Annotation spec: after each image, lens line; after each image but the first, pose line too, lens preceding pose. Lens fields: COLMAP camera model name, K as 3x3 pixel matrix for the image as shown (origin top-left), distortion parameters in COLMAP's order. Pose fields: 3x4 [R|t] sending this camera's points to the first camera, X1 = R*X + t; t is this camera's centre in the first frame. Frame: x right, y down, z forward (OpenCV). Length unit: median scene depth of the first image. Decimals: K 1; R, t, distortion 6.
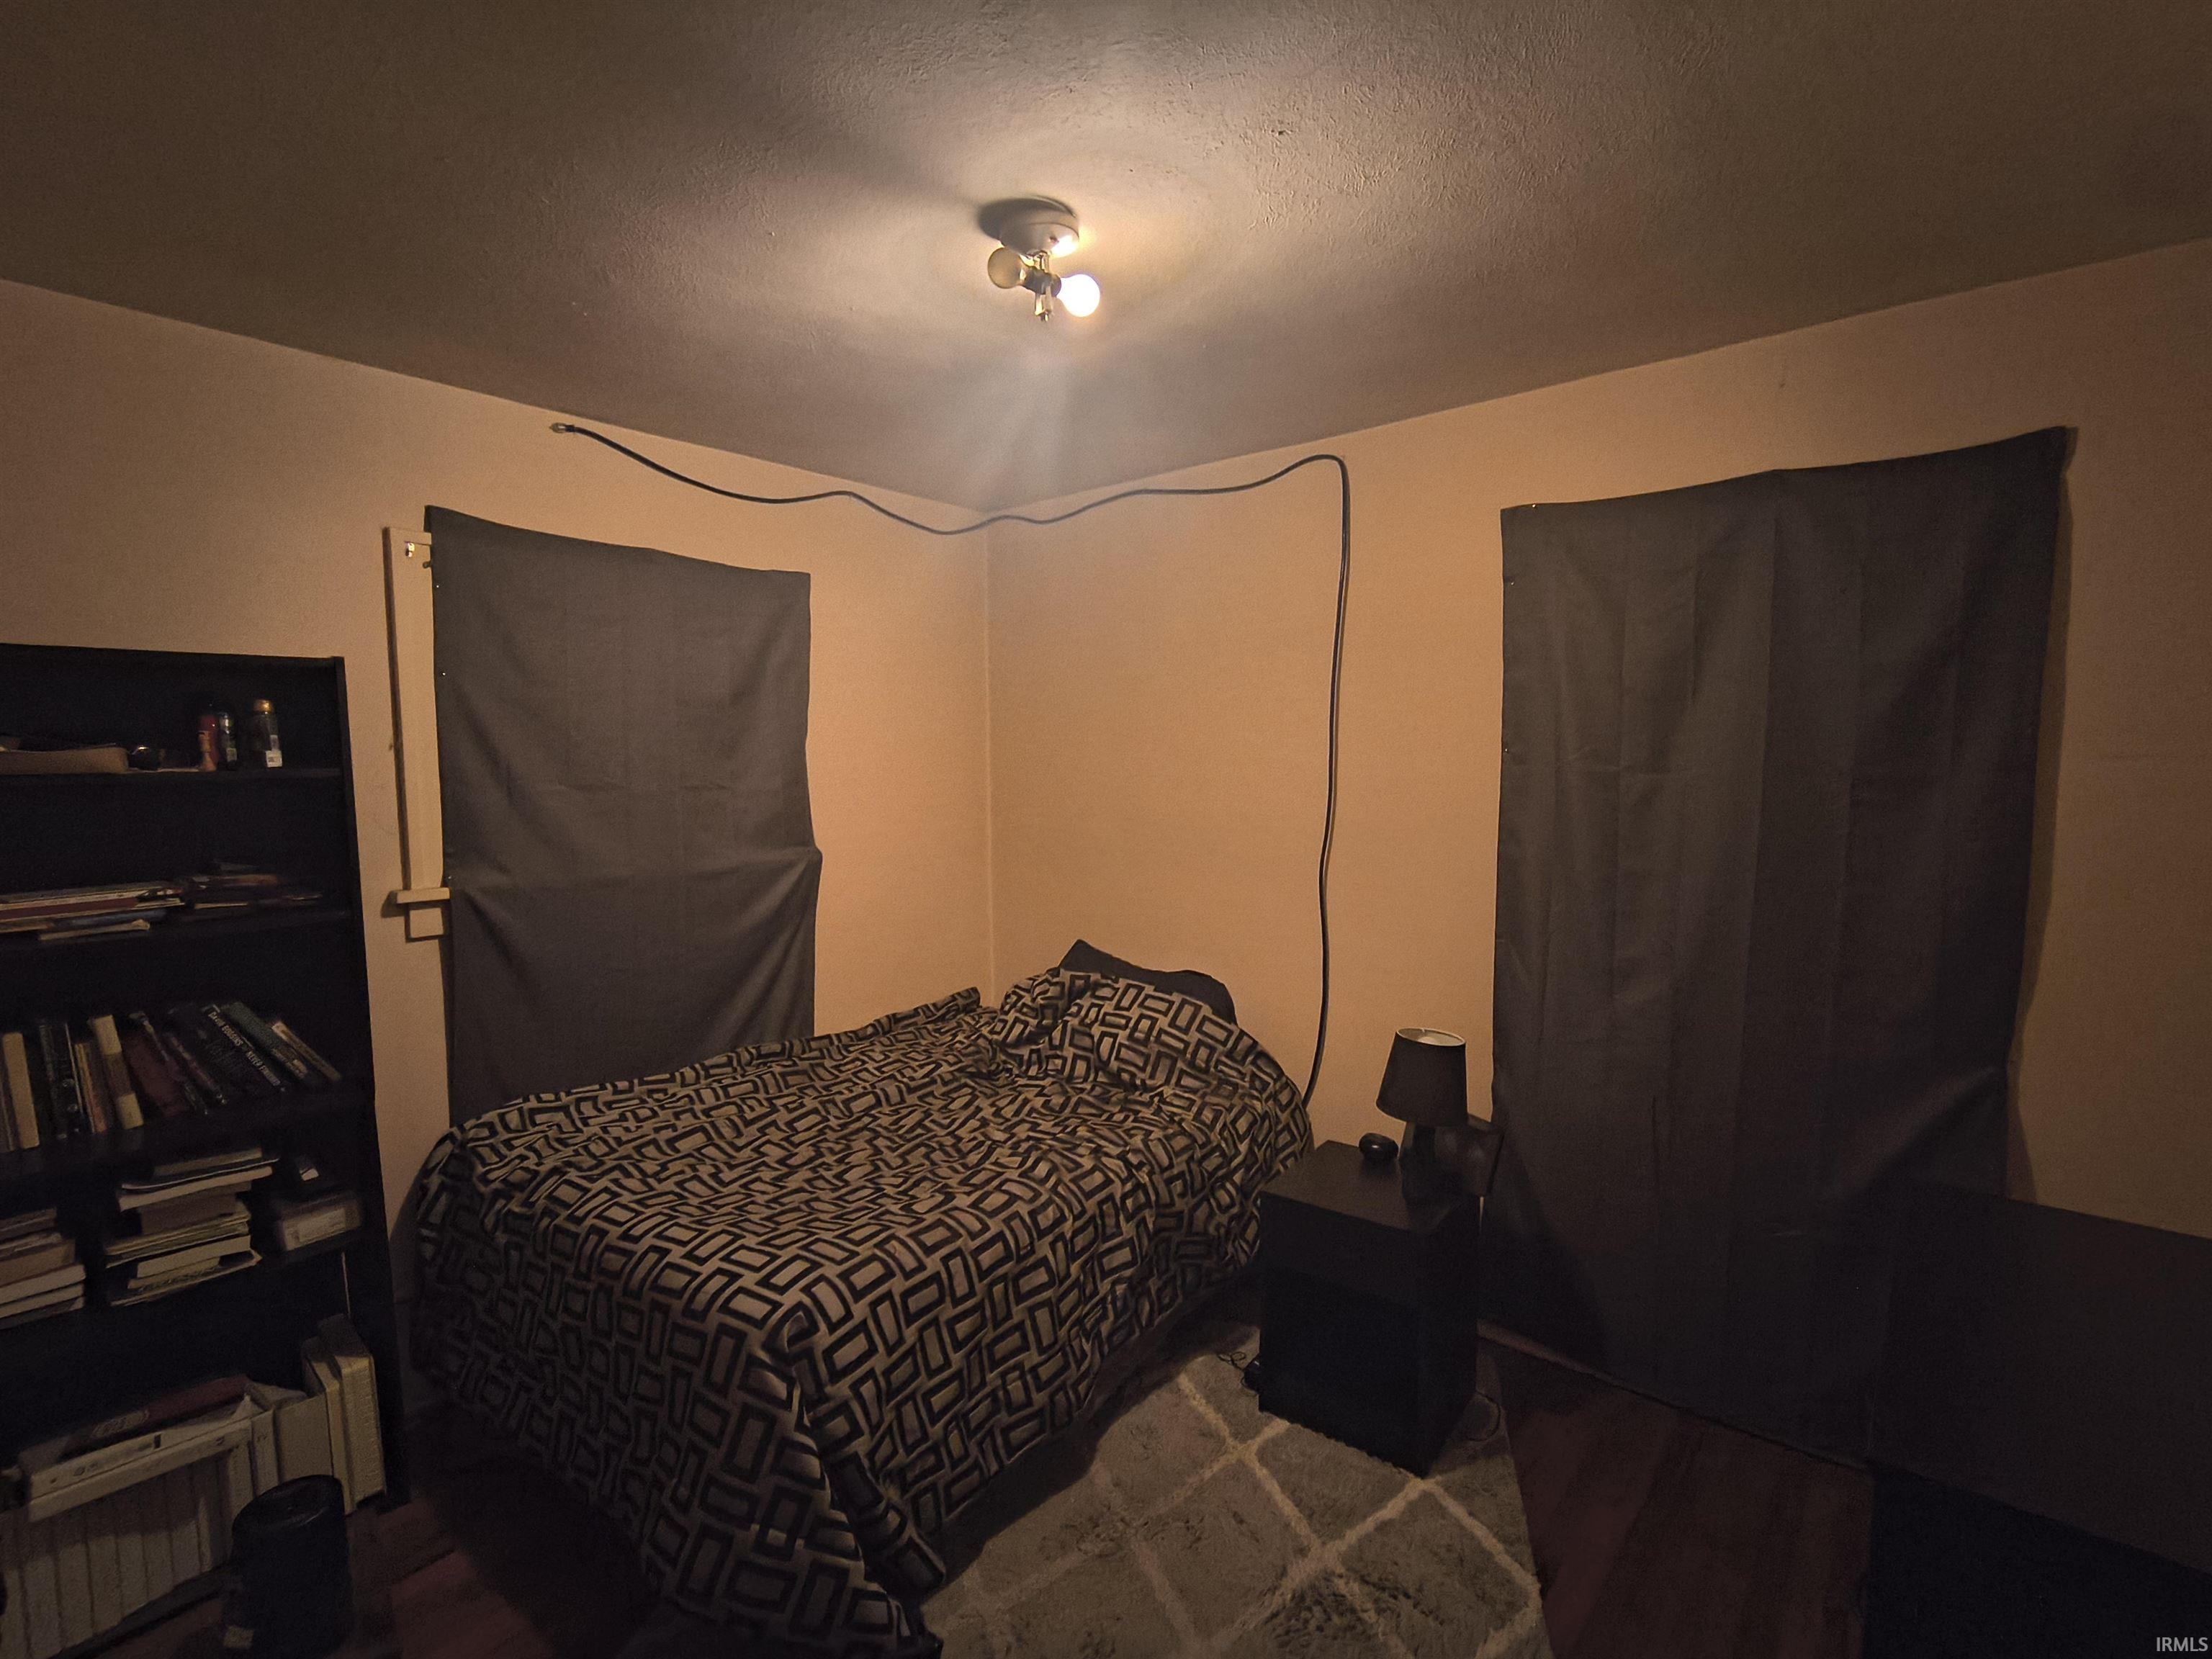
lens RADIAL K [[1011.8, 0, 1098.3], [0, 1011.8, 834.8], [0, 0, 1]] dist [-0.001629, 0.001069]
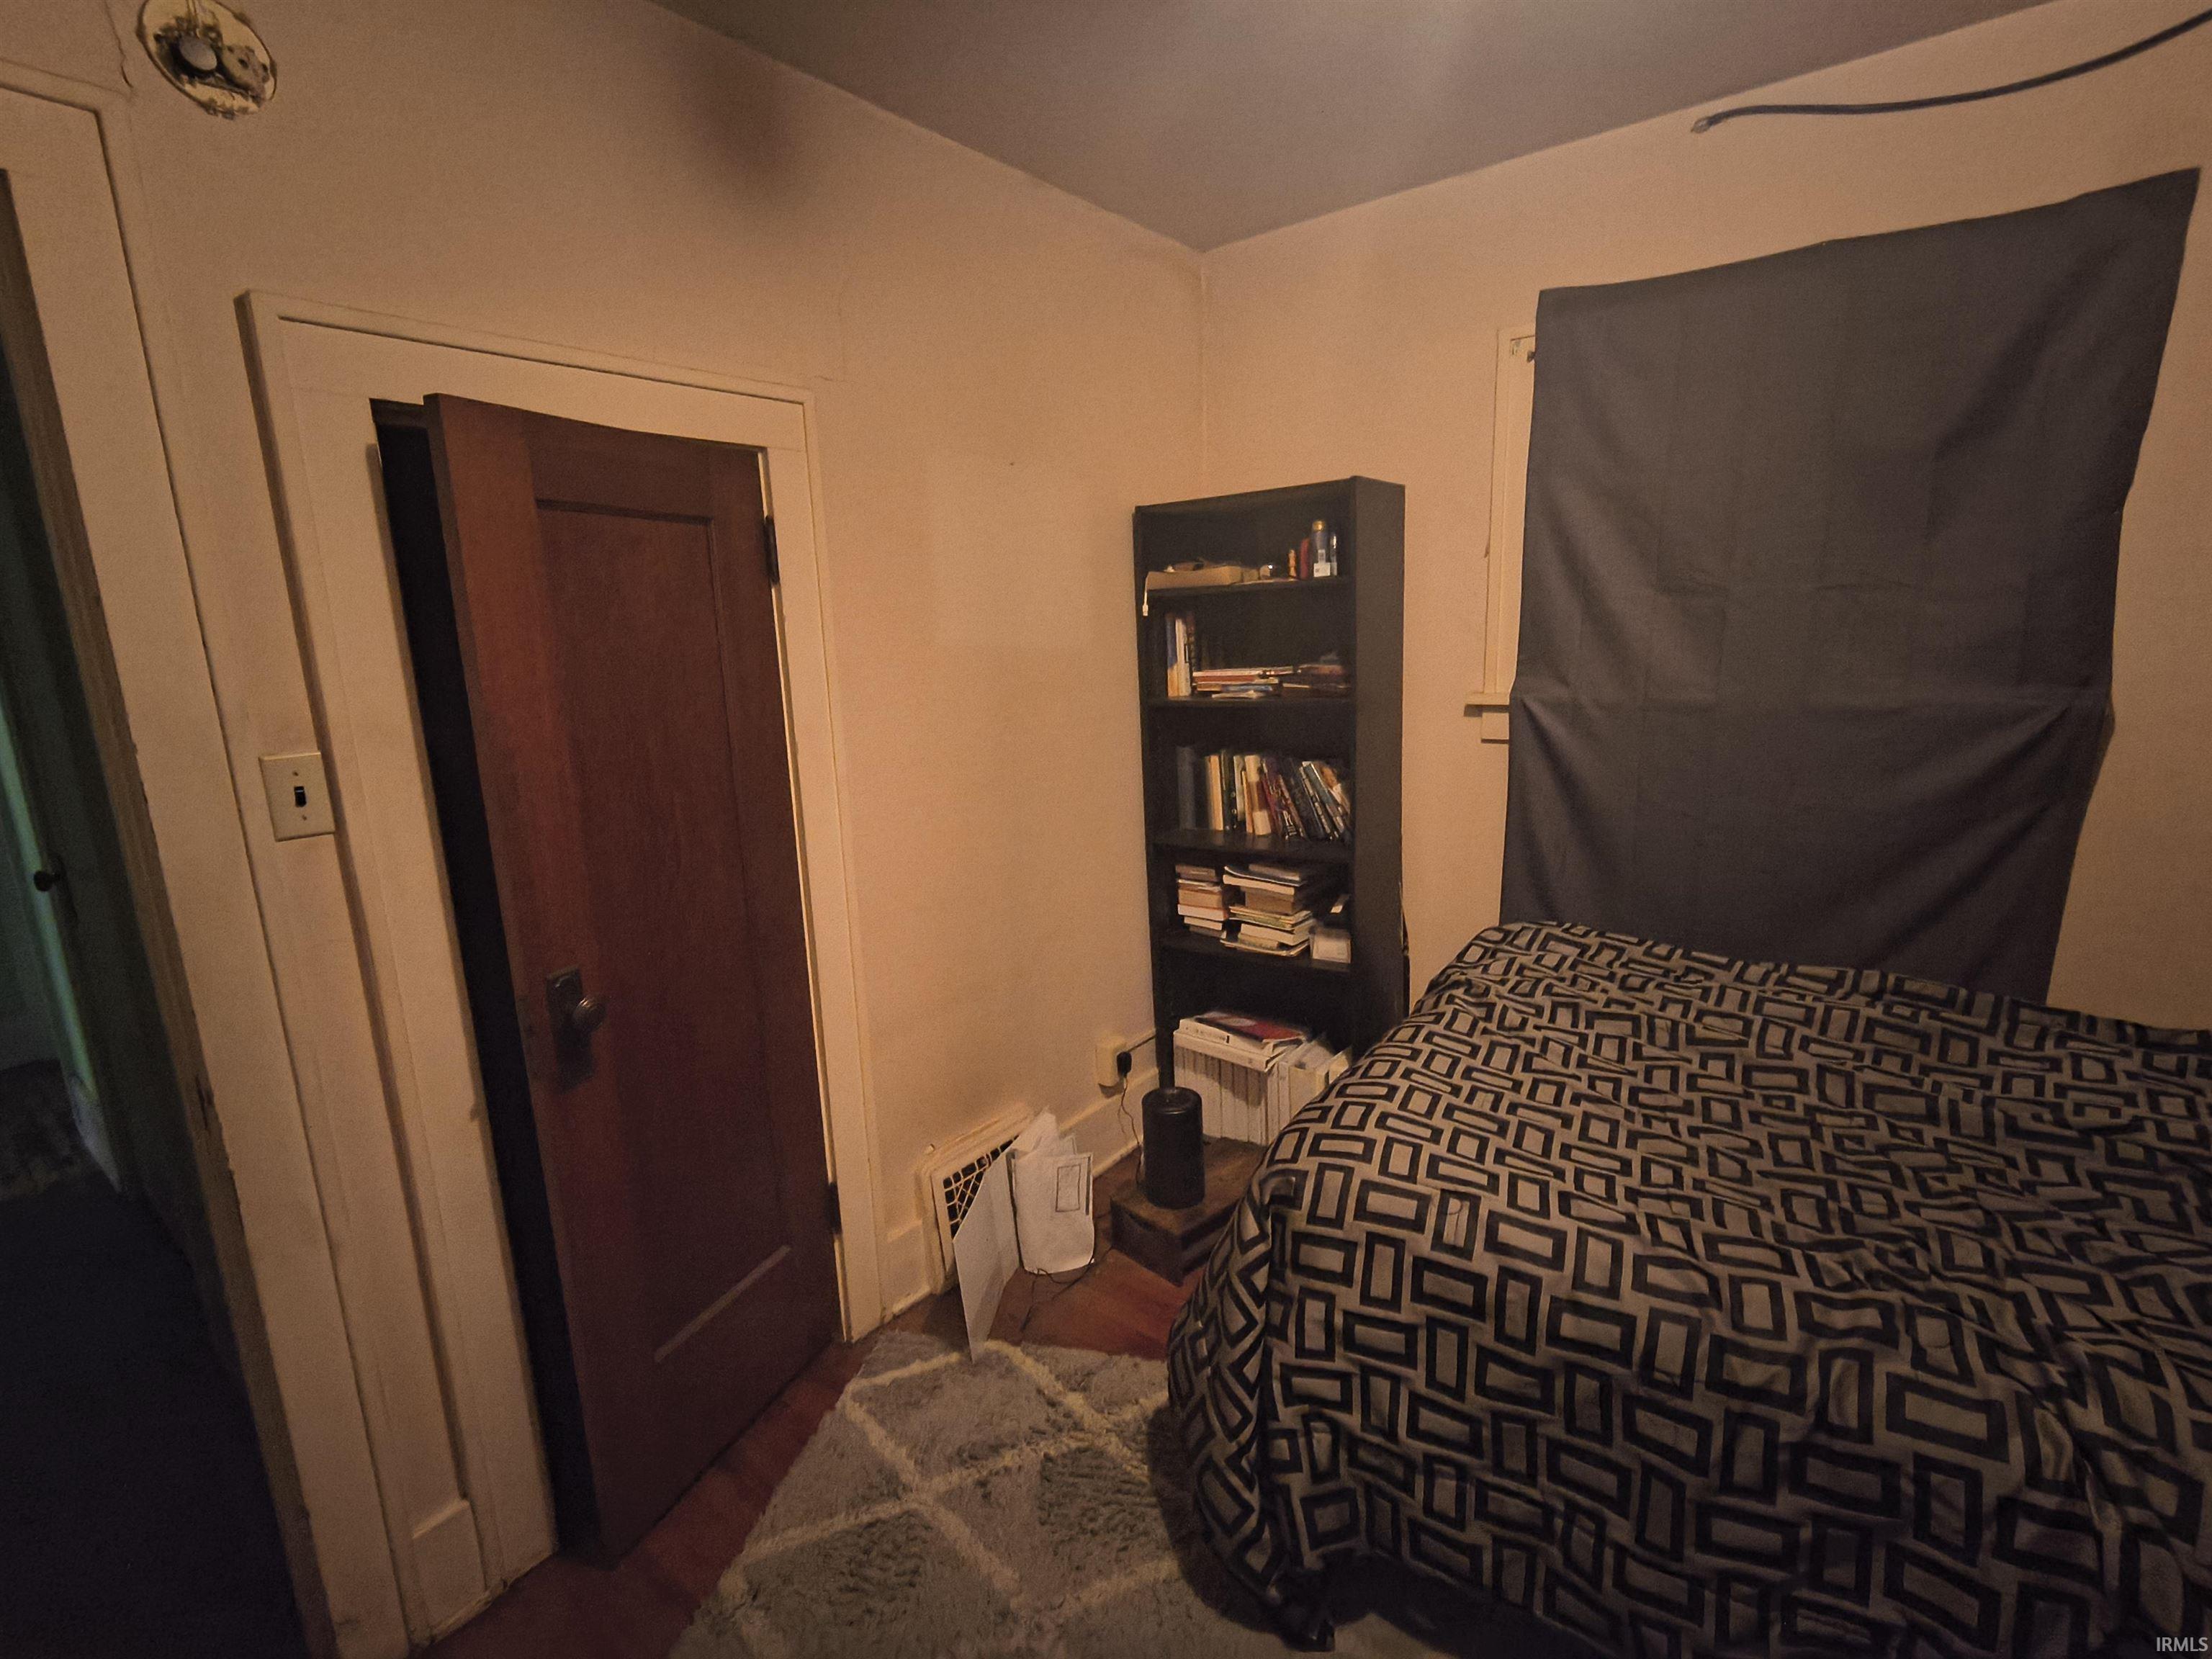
lens RADIAL K [[1011.8, 0, 1098.5], [0, 1011.8, 829.0], [0, 0, 1]] dist [-0.001629, 0.001069]
pose [[0.048037, 0.203374, -0.977922, 0.396904], [-0.042489, 0.978582, 0.201424, -0.002521], [0.997941, 0.031876, 0.055649, 0.598330]]
